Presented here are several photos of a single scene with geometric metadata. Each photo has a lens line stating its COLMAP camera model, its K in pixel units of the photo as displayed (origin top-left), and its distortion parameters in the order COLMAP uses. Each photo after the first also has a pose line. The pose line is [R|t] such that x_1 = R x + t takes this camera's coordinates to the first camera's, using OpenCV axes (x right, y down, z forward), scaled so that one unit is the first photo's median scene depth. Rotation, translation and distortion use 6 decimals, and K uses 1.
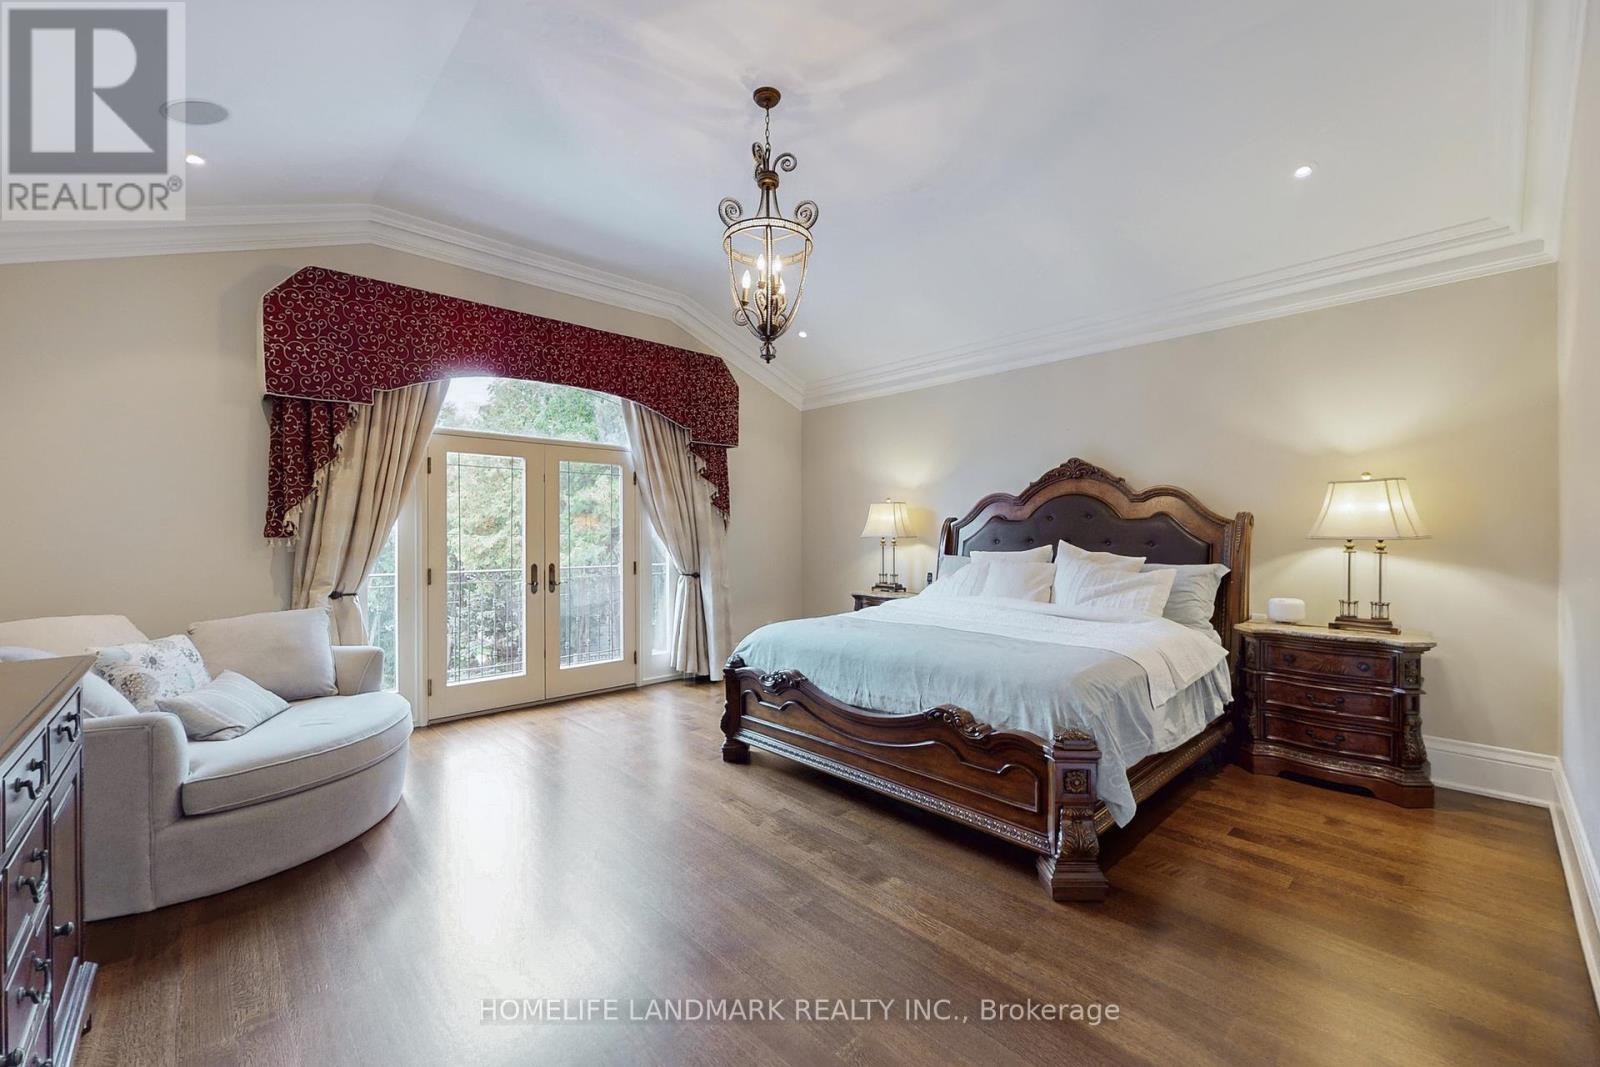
lens RADIAL K [[641.6, 0, 800.0], [0, 641.6, 533.5], [0, 0, 1]] dist [0.001413, -0.000015]
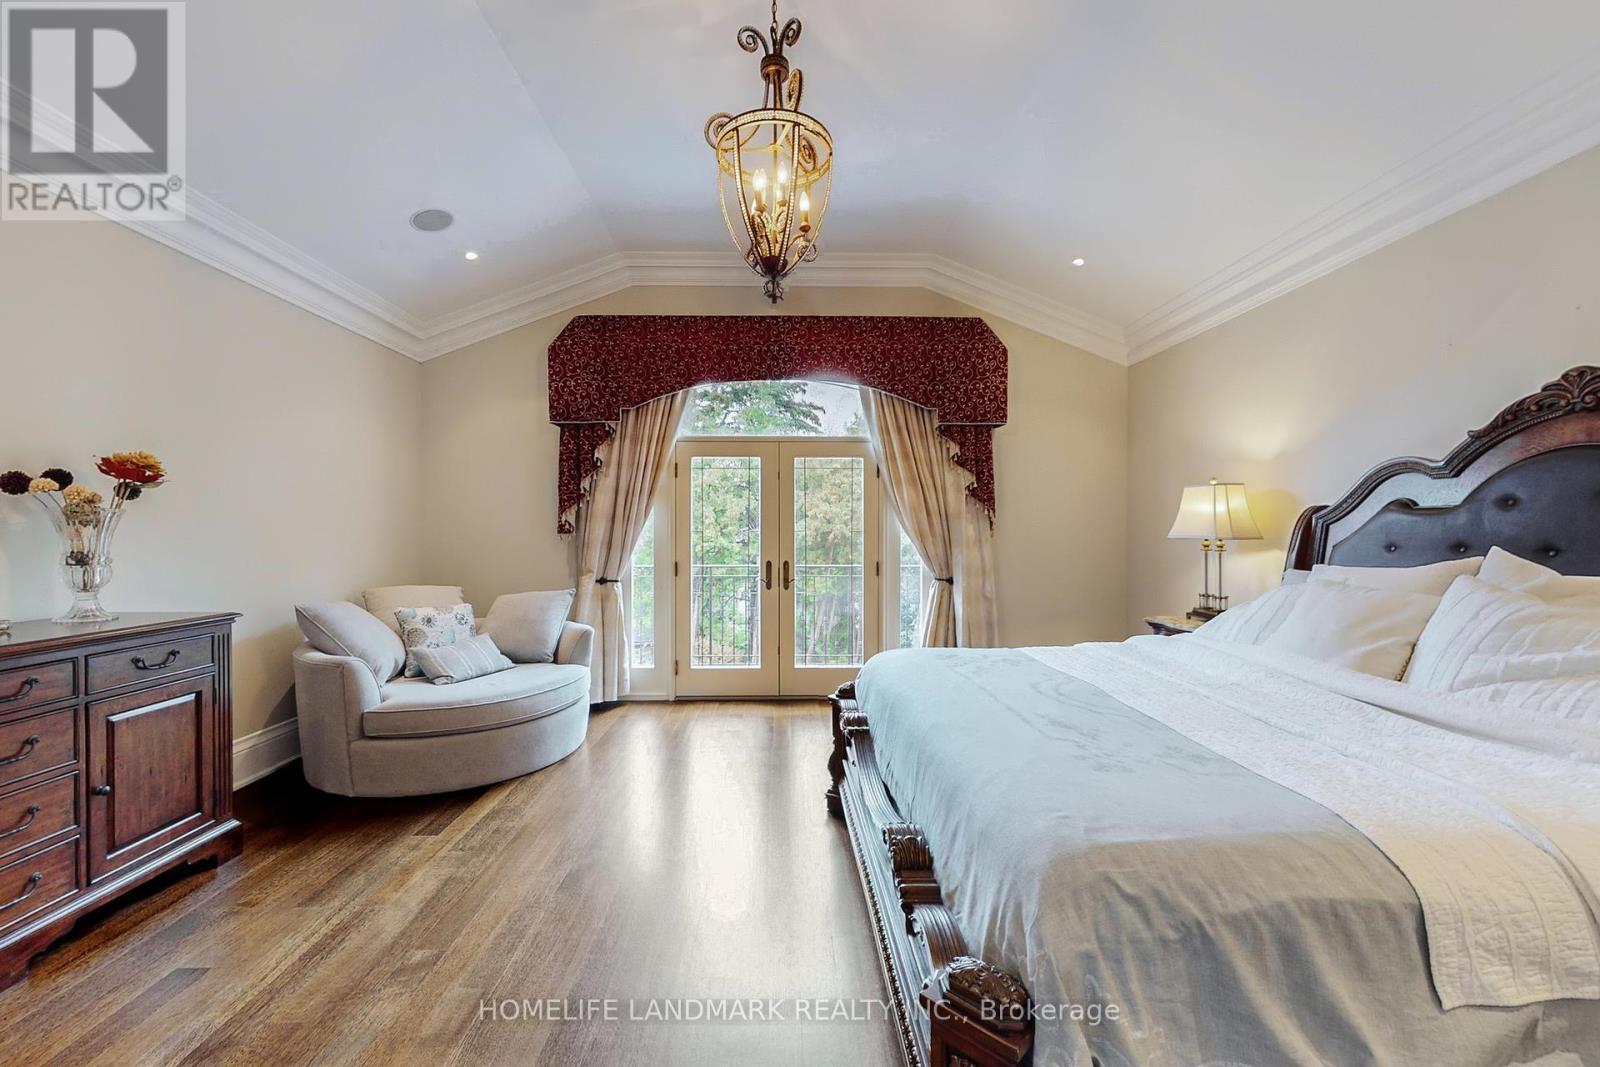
lens RADIAL K [[641.6, 0, 800.0], [0, 641.6, 533.5], [0, 0, 1]] dist [0.001413, -0.000015]
pose [[0.746261, 0.004962, -0.665635, 0.303078], [-0.002107, 0.999985, 0.005092, -0.001046], [0.665650, -0.002397, 0.746260, 0.276981]]
